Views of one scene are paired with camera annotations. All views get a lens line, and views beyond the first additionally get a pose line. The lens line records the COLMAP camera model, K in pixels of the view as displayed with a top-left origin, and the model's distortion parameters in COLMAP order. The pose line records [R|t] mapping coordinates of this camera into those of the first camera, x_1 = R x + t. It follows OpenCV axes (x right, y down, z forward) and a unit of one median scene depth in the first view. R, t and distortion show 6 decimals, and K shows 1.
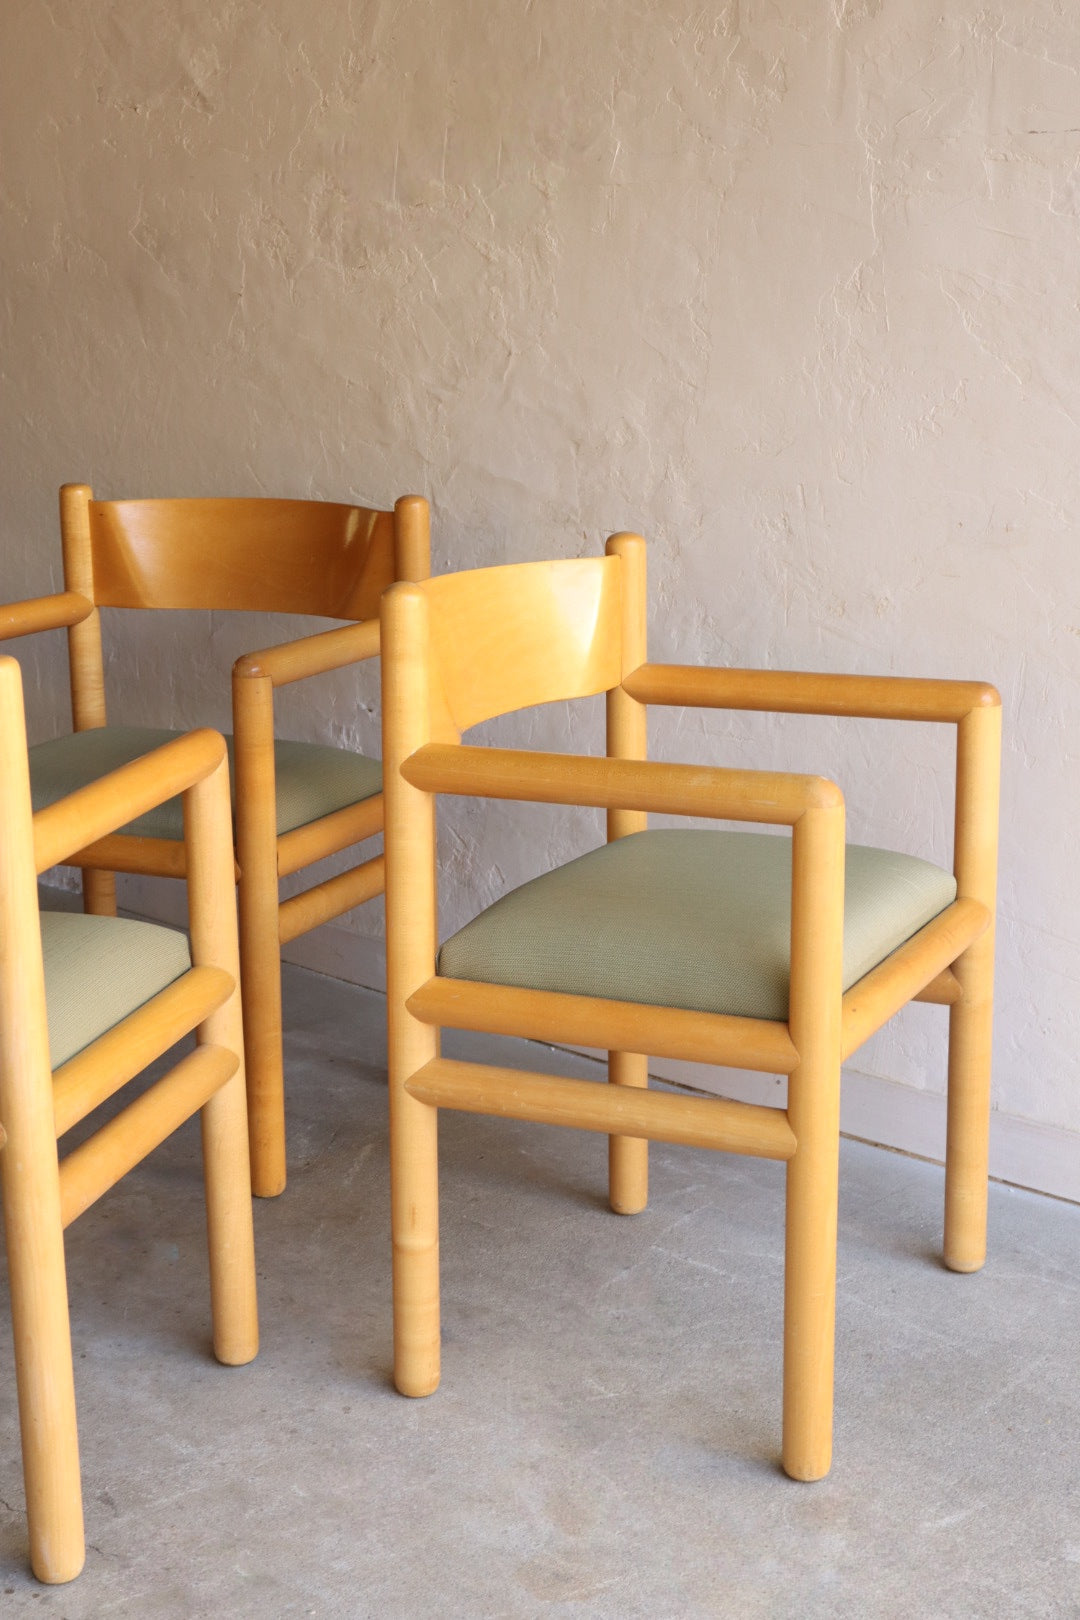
lens RADIAL K [[2382.1, 0, 553.5], [0, 2382.1, 795.8], [0, 0, 1]] dist [0.065393, 0.000000]
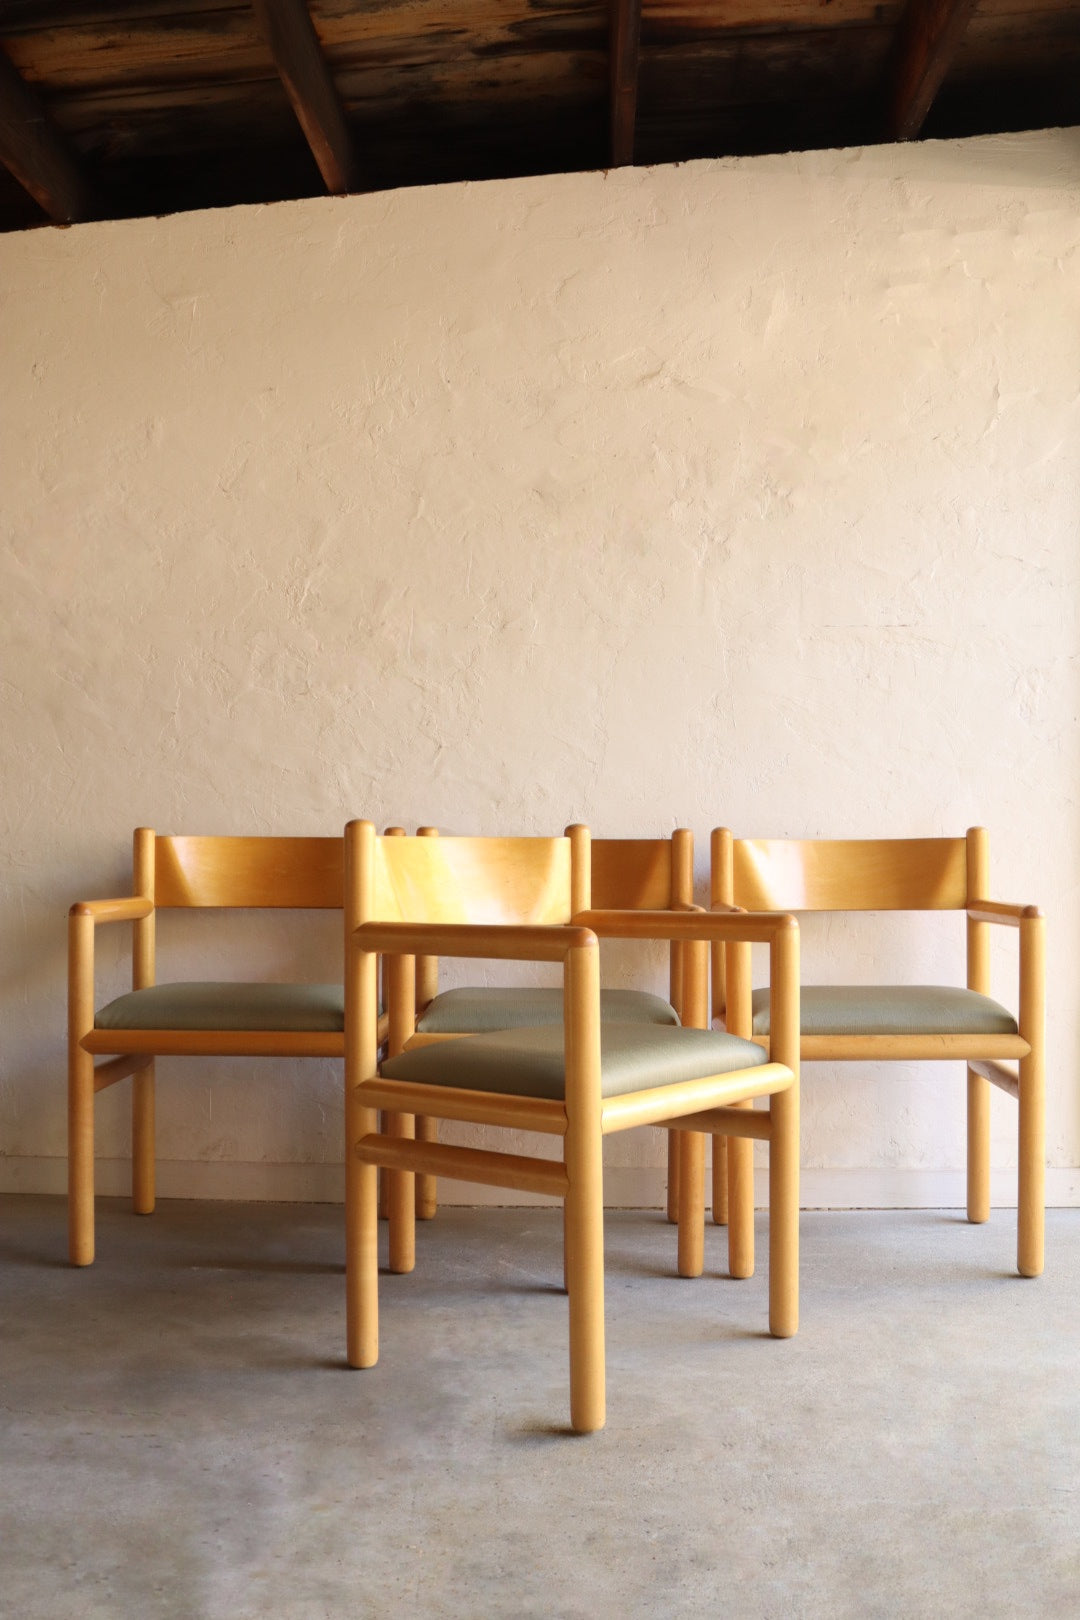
lens RADIAL K [[1544.8, 0, 538.1], [0, 1544.8, 797.7], [0, 0, 1]] dist [-0.084524, 0.000000]
pose [[0.753696, 0.023700, 0.656796, -0.677198], [0.137138, 0.971680, -0.192433, 0.053842], [-0.642756, 0.235108, 0.729102, 0.245901]]
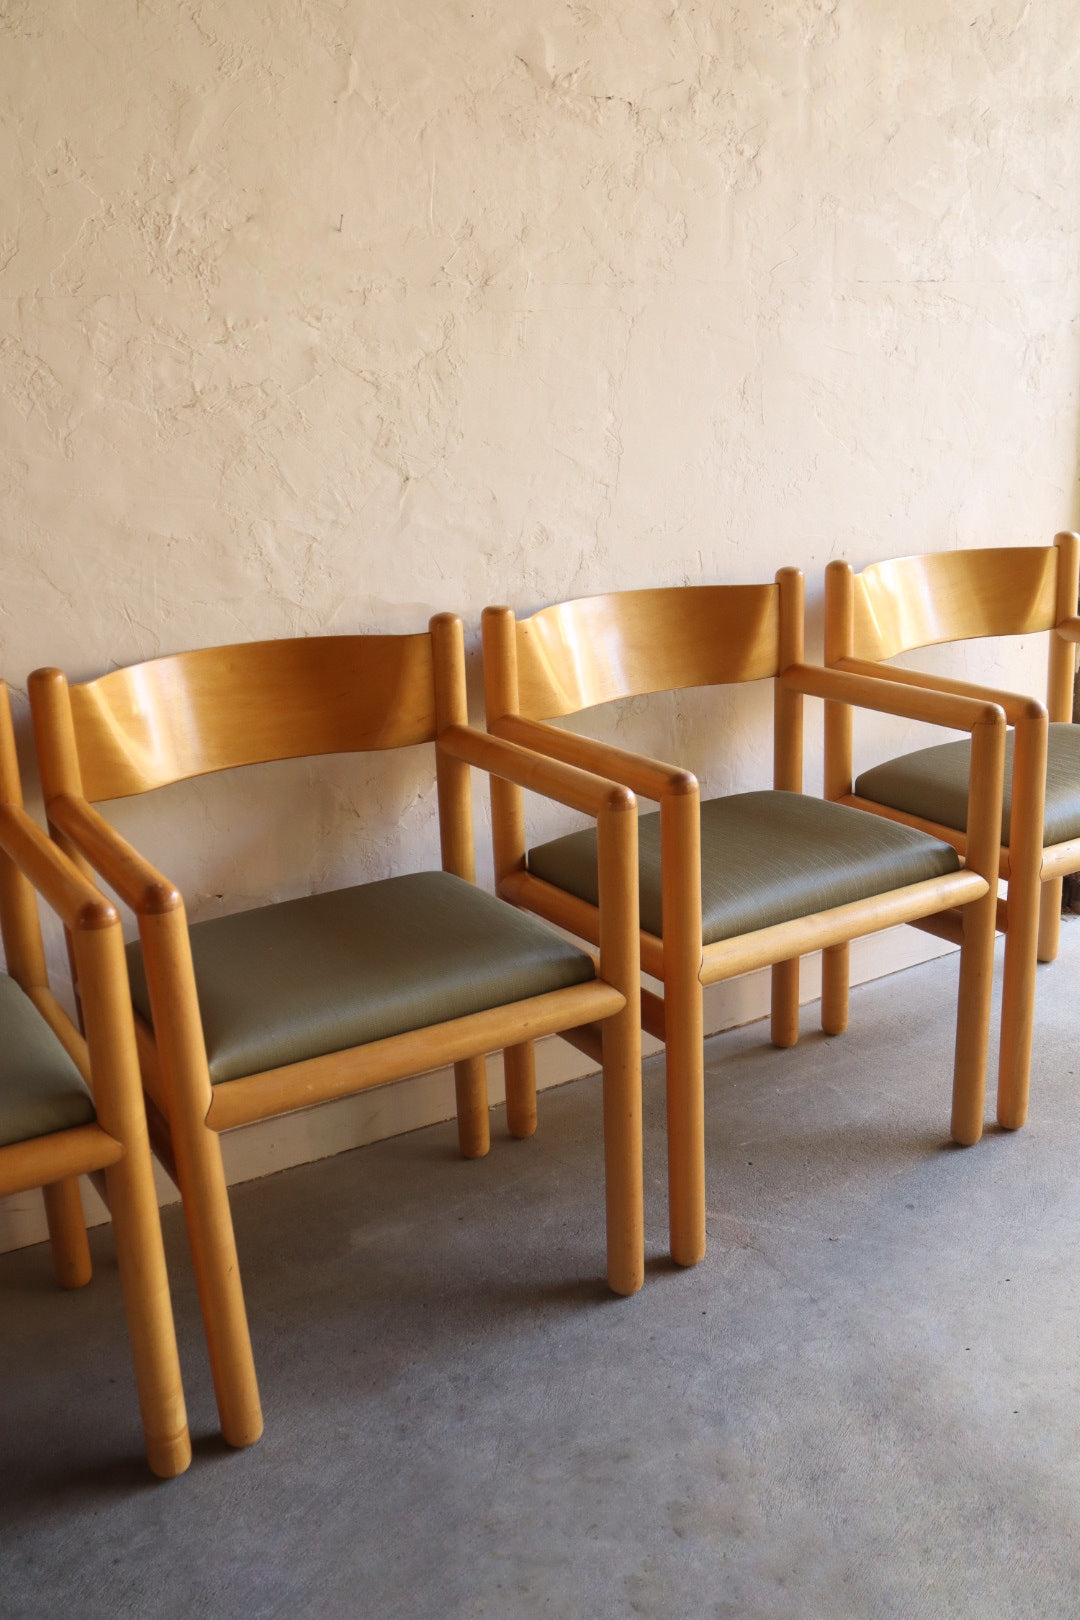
lens RADIAL K [[1493.1, 0, 560.6], [0, 1493.1, 797.8], [0, 0, 1]] dist [-0.103389, 0.061869]
pose [[0.247631, -0.283331, 0.926500, -0.659350], [0.245785, 0.943372, 0.222798, -0.194671], [-0.937160, 0.172548, 0.303247, 0.828253]]
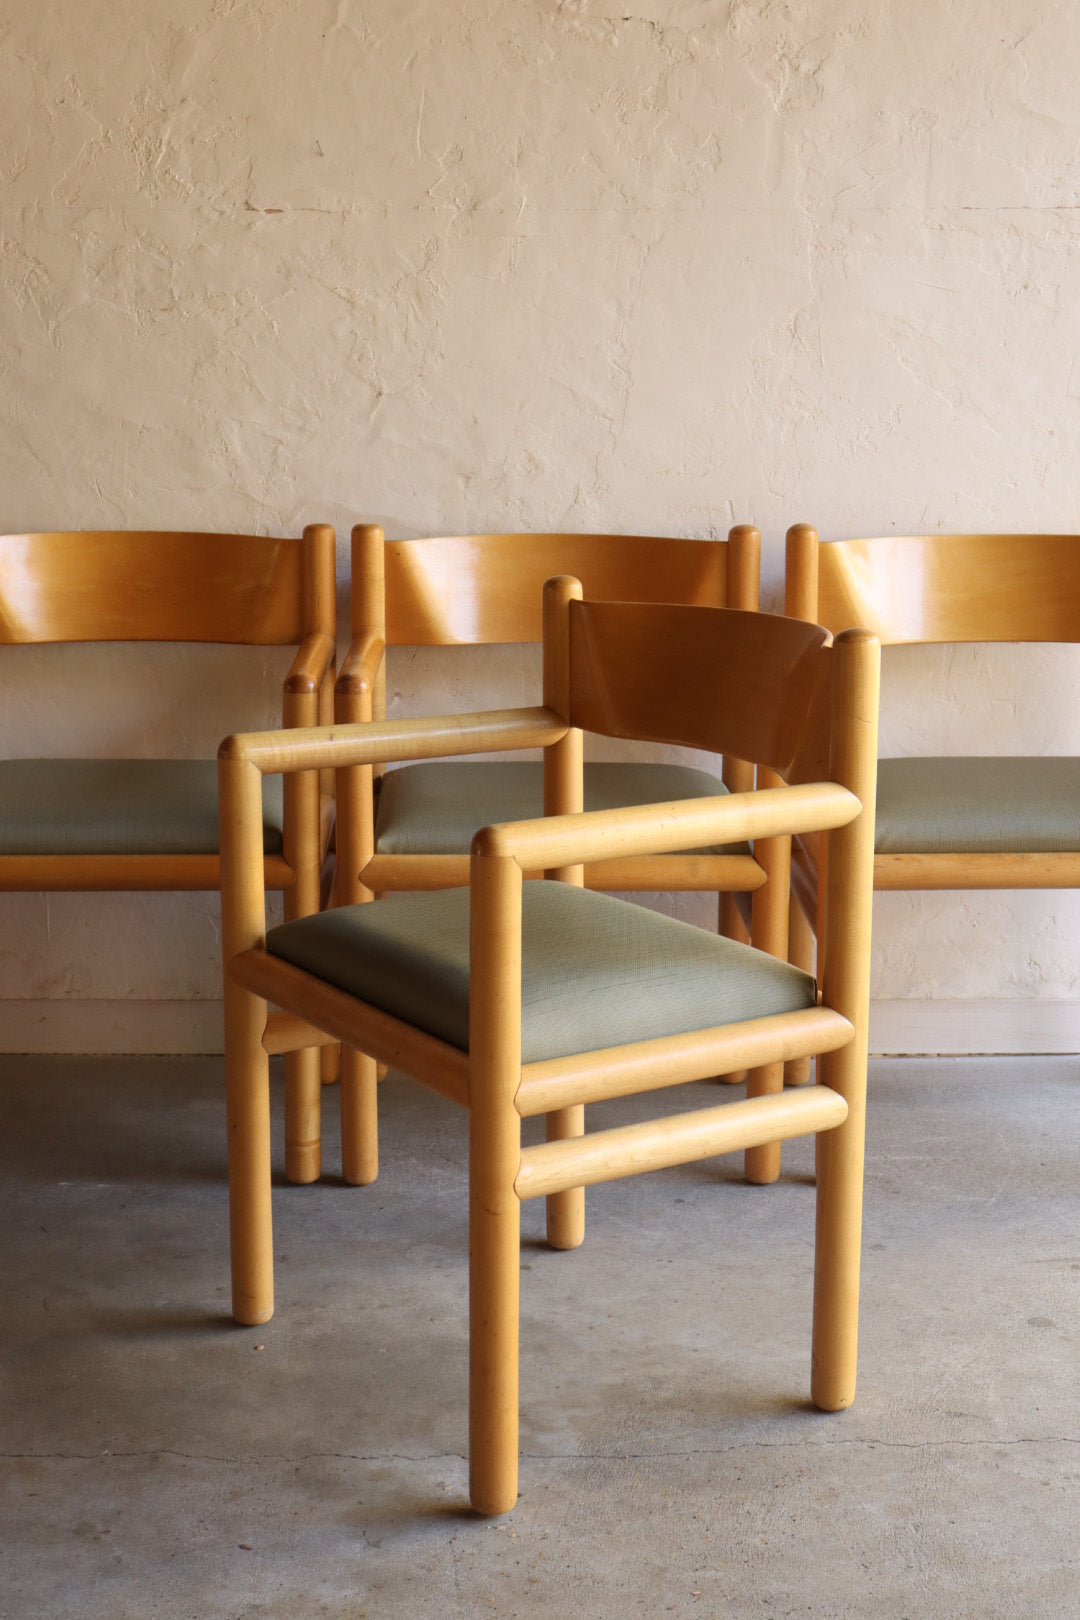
lens RADIAL K [[2382.1, 0, 552.1], [0, 2382.1, 795.3], [0, 0, 1]] dist [0.065393, 0.000000]
pose [[0.715798, -0.127346, 0.686598, -0.747670], [0.145649, 0.988833, 0.031560, -0.037064], [-0.682949, 0.077412, 0.726352, 0.223666]]
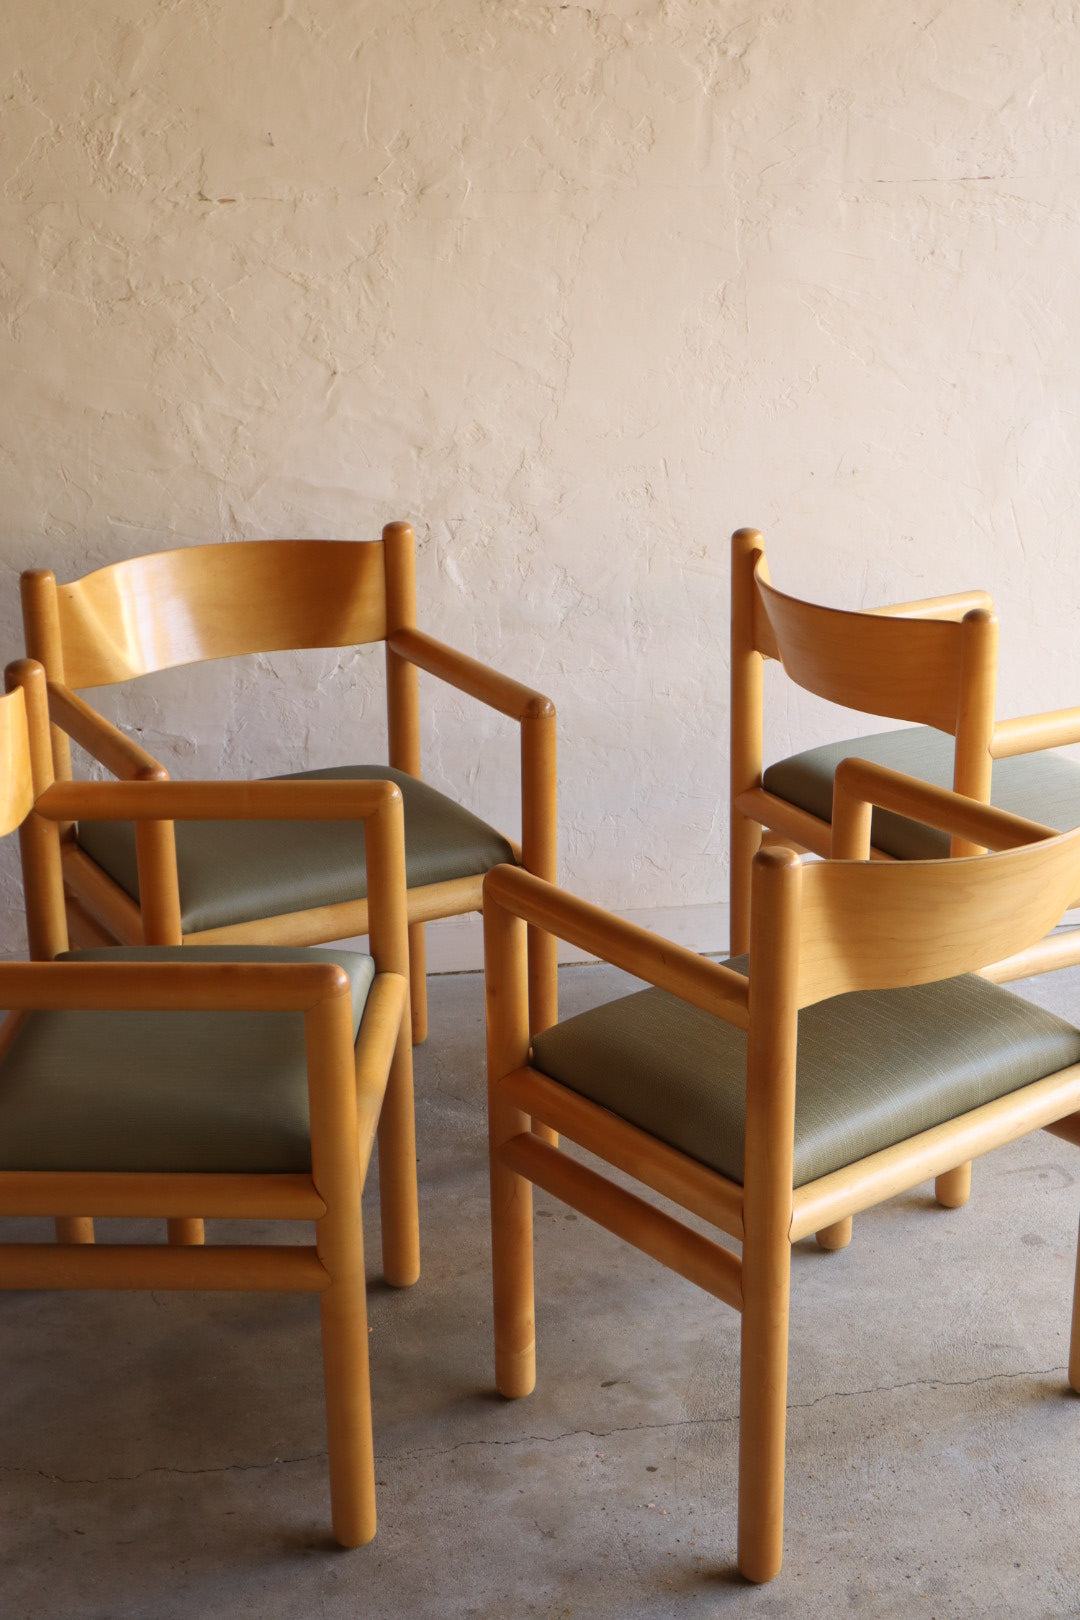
lens RADIAL K [[2382.1, 0, 550.3], [0, 2382.1, 783.4], [0, 0, 1]] dist [0.065393, 0.000000]
pose [[0.596742, -0.263393, 0.757973, -0.884738], [0.178708, 0.964493, 0.194464, -0.212655], [-0.782280, 0.019412, 0.622624, 0.273160]]
